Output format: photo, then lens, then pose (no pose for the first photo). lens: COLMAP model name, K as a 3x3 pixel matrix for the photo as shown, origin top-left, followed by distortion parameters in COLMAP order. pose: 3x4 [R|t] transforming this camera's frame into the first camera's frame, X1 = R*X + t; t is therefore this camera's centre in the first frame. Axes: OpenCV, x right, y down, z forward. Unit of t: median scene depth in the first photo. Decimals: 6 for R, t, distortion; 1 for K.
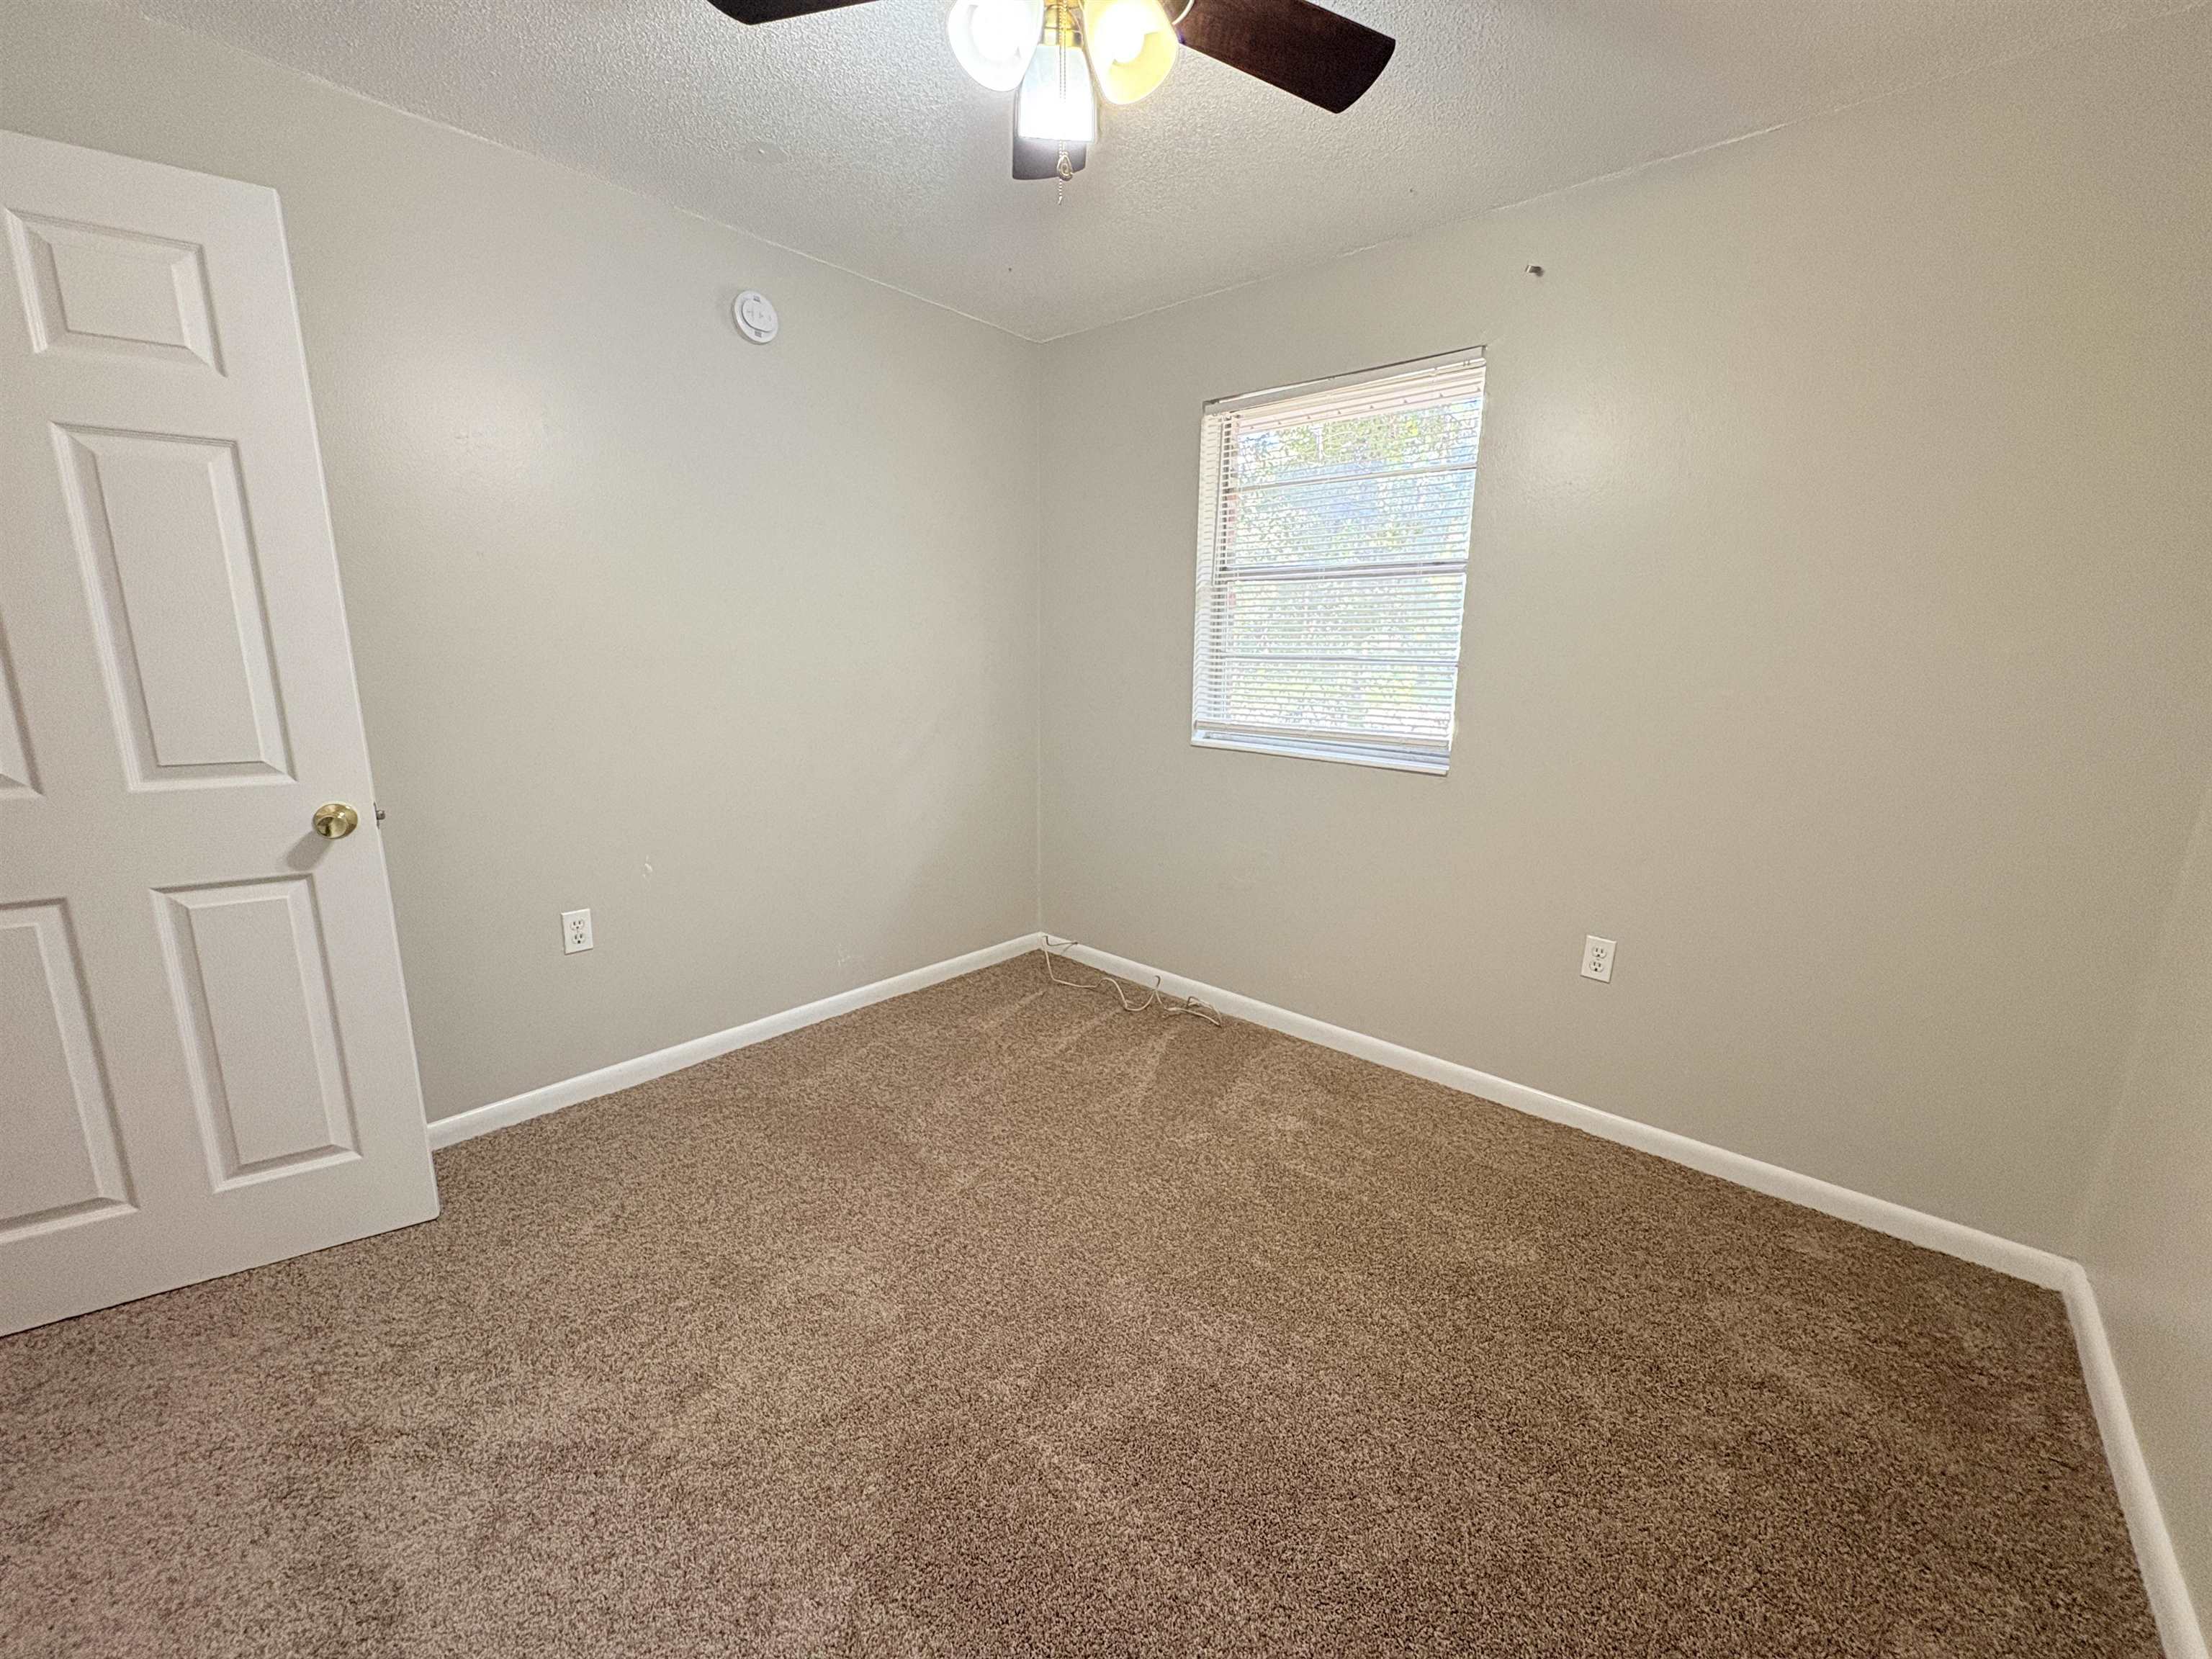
lens RADIAL K [[880.0, 0, 1106.0], [0, 880.0, 829.5], [0, 0, 1]] dist [-0.000980, 0.000381]
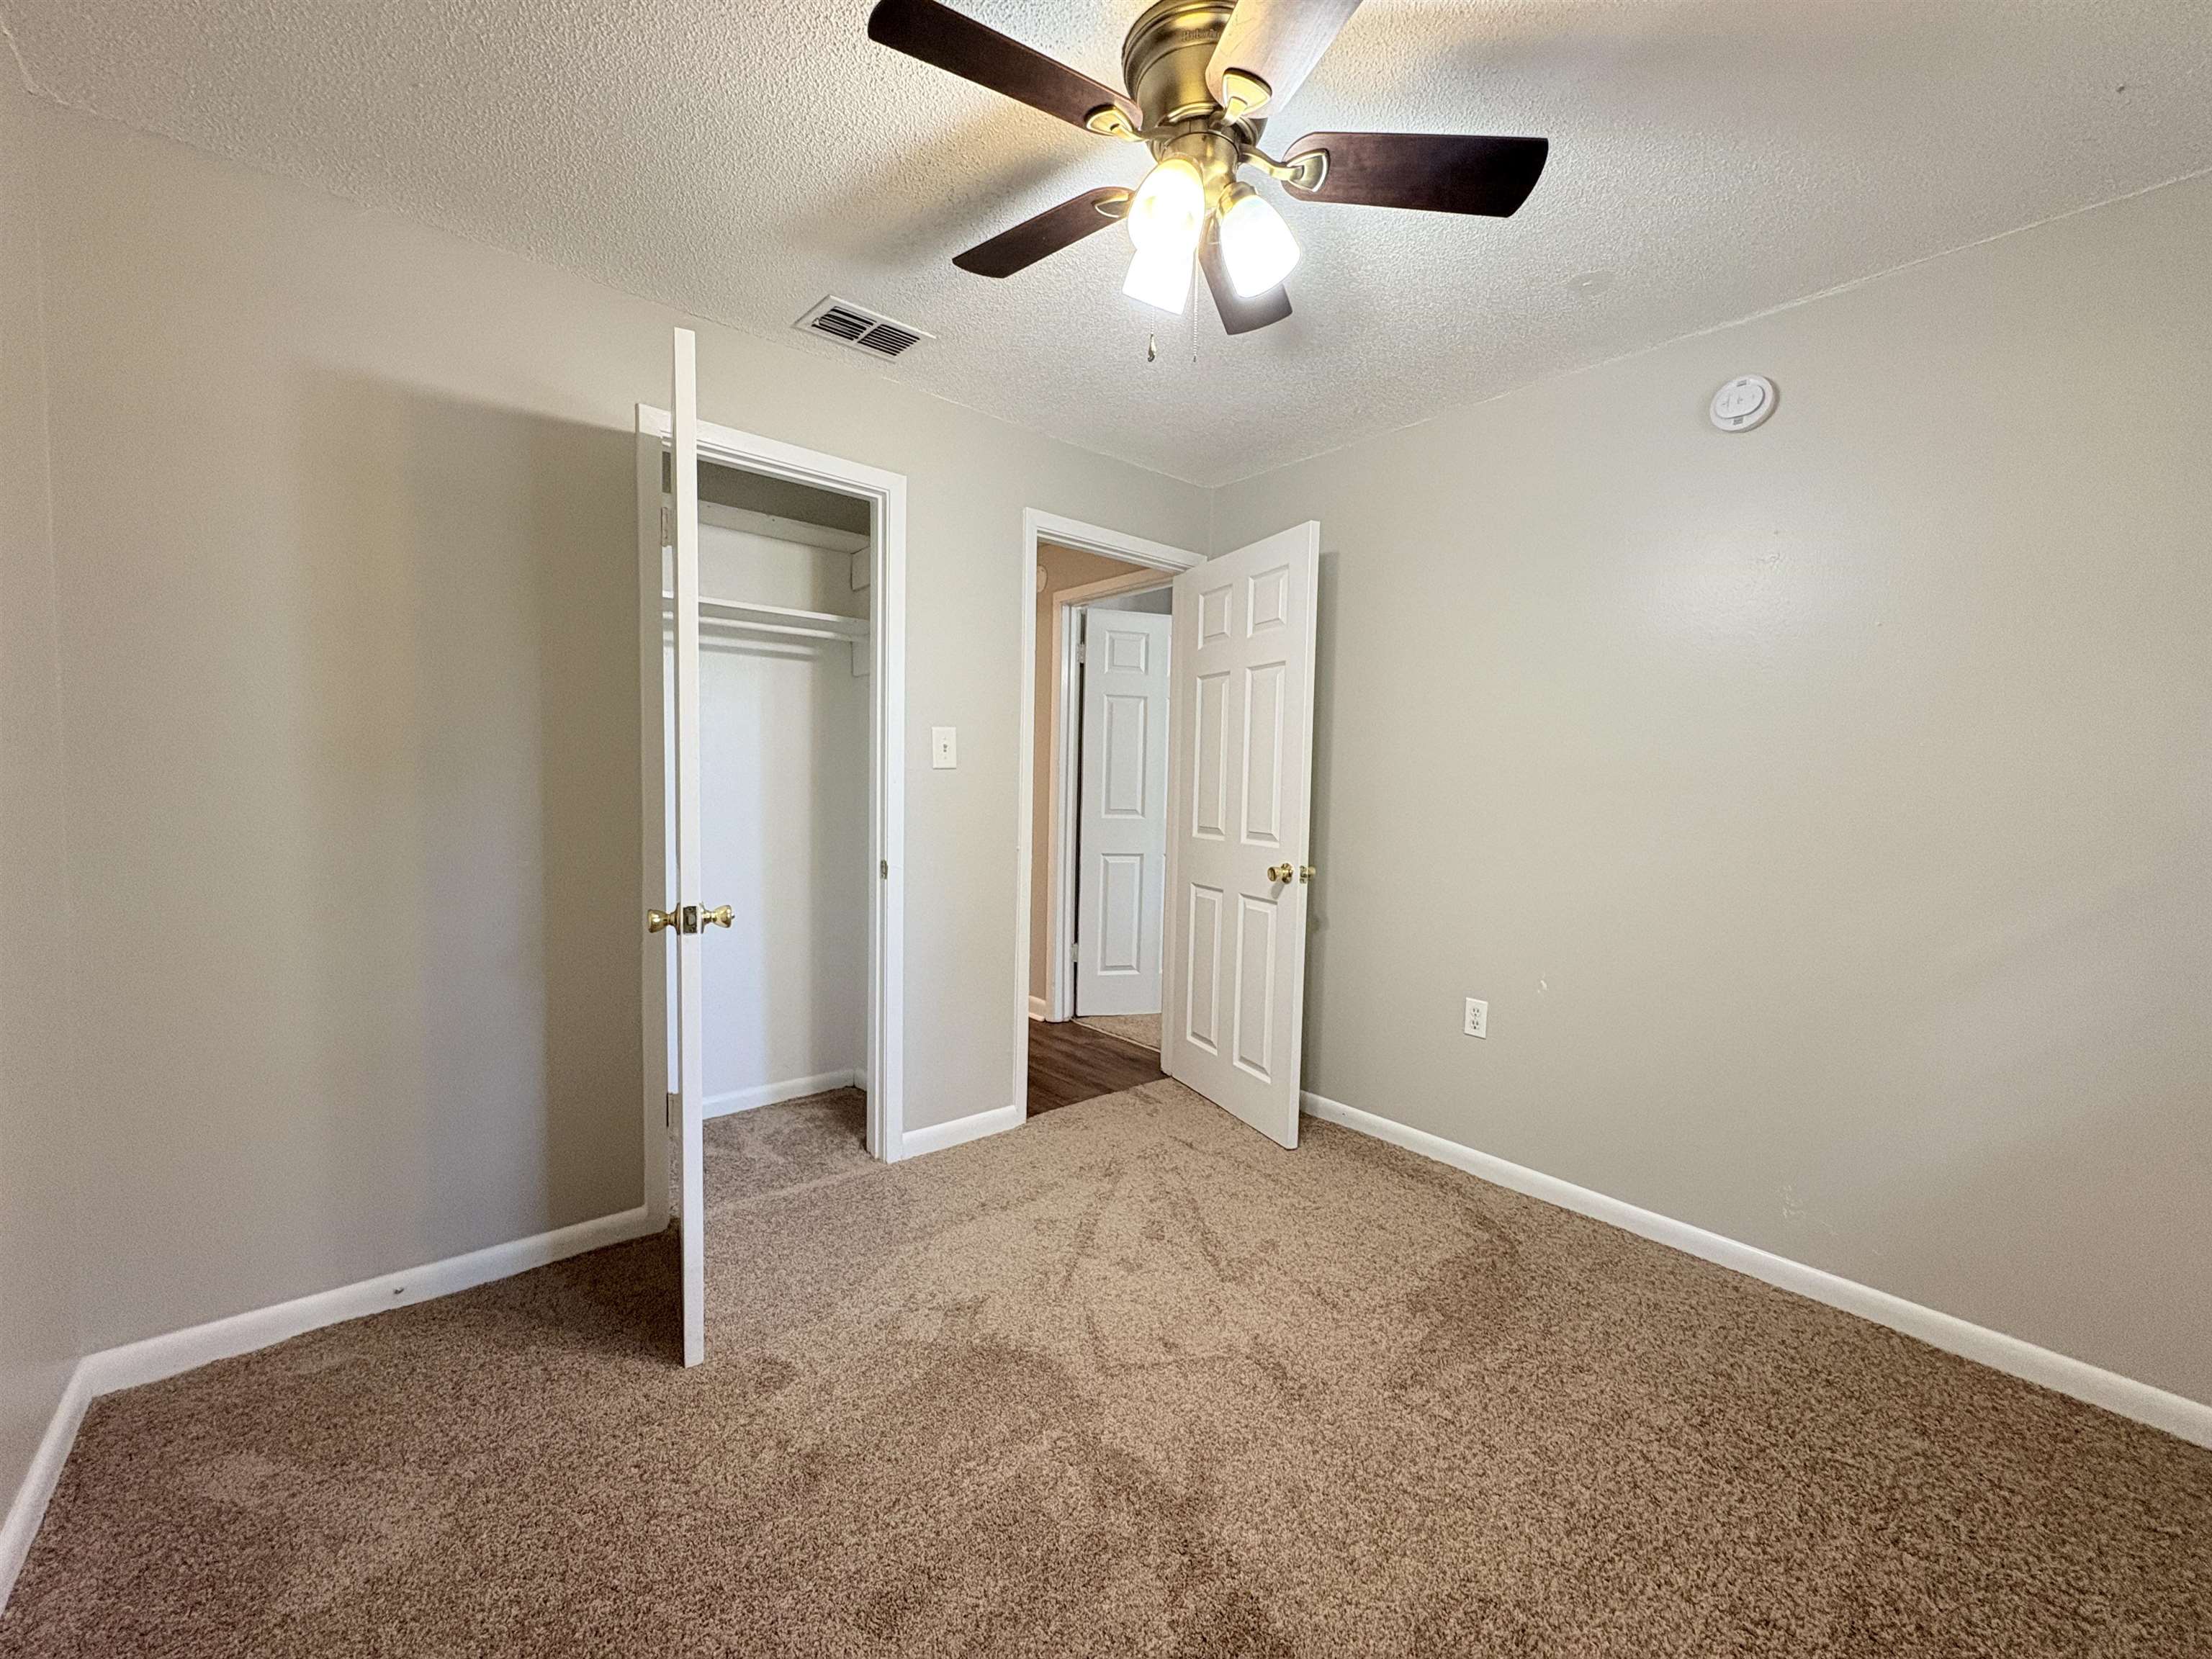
lens RADIAL K [[880.0, 0, 1106.0], [0, 880.0, 829.5], [0, 0, 1]] dist [-0.000980, 0.000381]
pose [[-0.146285, 0.041553, -0.988369, 0.597929], [-0.223854, 0.971810, 0.073988, -0.100841], [0.963582, 0.232073, -0.132860, 0.636281]]
